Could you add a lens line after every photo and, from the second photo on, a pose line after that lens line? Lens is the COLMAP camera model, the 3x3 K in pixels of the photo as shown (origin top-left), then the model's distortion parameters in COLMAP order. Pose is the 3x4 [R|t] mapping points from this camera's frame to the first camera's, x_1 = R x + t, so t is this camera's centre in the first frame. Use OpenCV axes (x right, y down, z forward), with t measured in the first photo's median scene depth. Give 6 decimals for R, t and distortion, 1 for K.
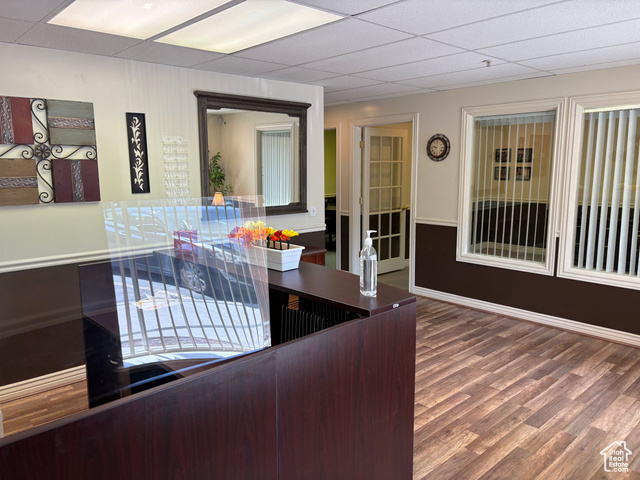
lens RADIAL K [[487.6, 0, 317.4], [0, 487.6, 241.7], [0, 0, 1]] dist [0.033747, 0.002180]
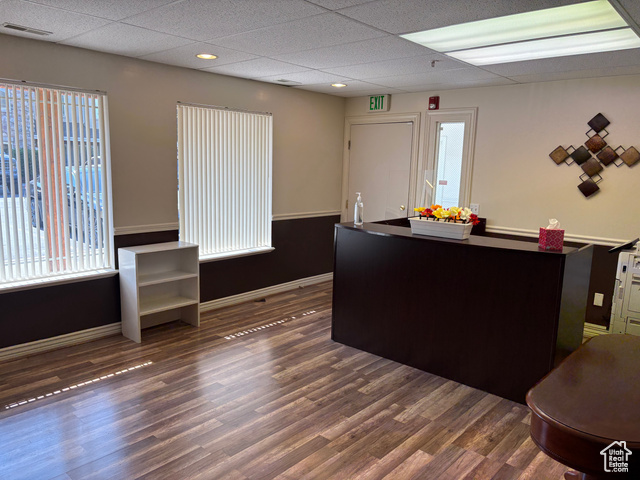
lens RADIAL K [[487.6, 0, 317.4], [0, 487.6, 241.7], [0, 0, 1]] dist [0.033747, 0.002180]
pose [[-0.994986, -0.005288, -0.099870, 0.278175], [-0.036724, 0.948158, 0.315670, -0.266772], [0.093023, 0.317755, -0.943599, 1.706548]]
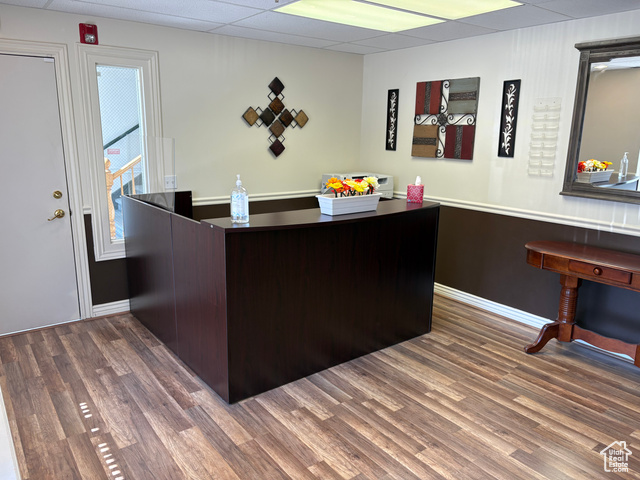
lens RADIAL K [[487.6, 0, 317.4], [0, 487.6, 241.7], [0, 0, 1]] dist [0.033747, 0.002180]
pose [[-0.102087, 0.231840, -0.967382, 0.828335], [-0.171875, 0.953727, 0.246705, -0.127622], [0.979815, 0.191455, -0.057516, 0.762788]]
